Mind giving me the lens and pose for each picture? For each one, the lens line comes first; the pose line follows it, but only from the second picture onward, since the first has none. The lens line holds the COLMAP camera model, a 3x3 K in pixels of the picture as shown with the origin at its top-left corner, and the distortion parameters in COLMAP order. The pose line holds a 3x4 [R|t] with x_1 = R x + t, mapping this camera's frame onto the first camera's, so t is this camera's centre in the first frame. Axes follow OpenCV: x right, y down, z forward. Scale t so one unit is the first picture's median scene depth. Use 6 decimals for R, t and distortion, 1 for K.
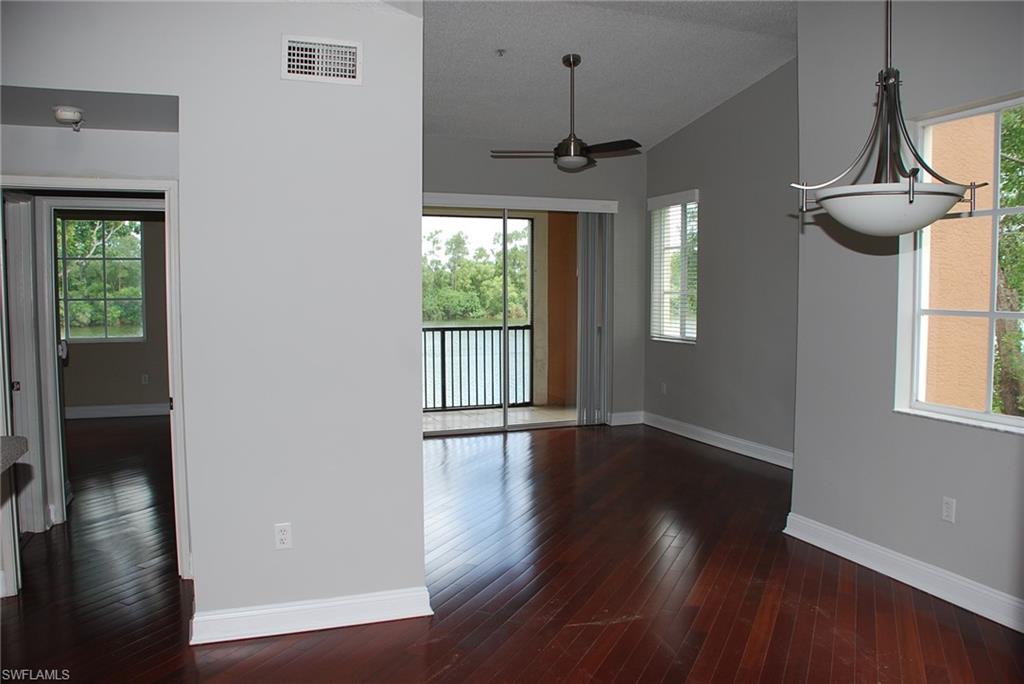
lens RADIAL K [[776.7, 0, 508.8], [0, 776.7, 341.9], [0, 0, 1]] dist [-0.133784, 0.026173]
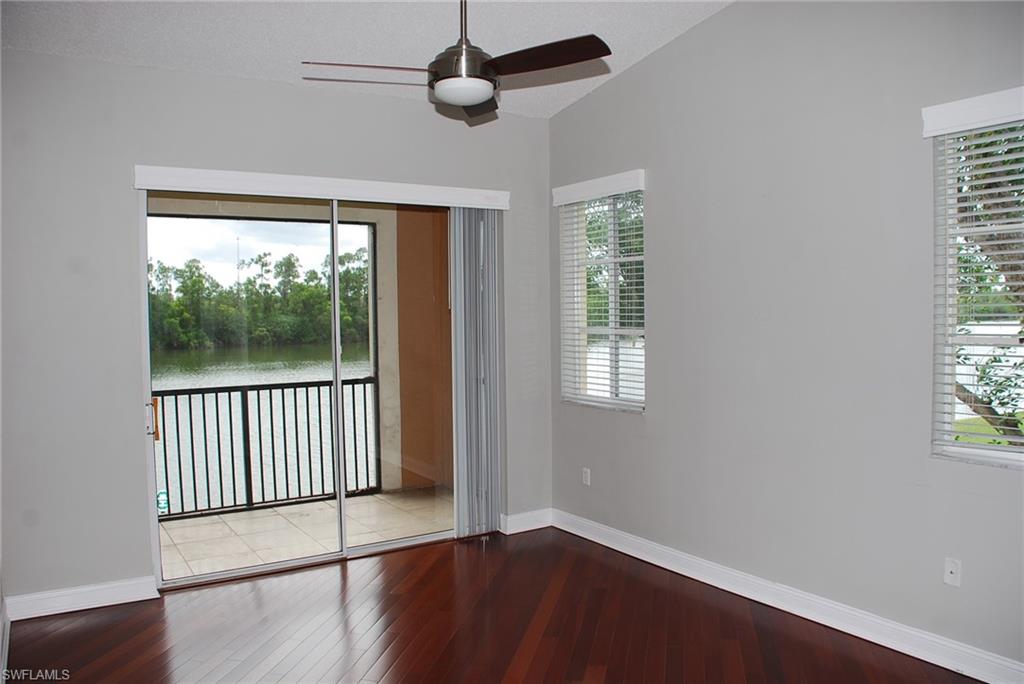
lens RADIAL K [[776.7, 0, 509.5], [0, 776.7, 346.1], [0, 0, 1]] dist [-0.133784, 0.026173]
pose [[0.977174, -0.024908, 0.210973, 0.000759], [0.029613, 0.999378, -0.019172, -0.032381], [-0.210365, 0.024982, 0.977304, 0.299279]]
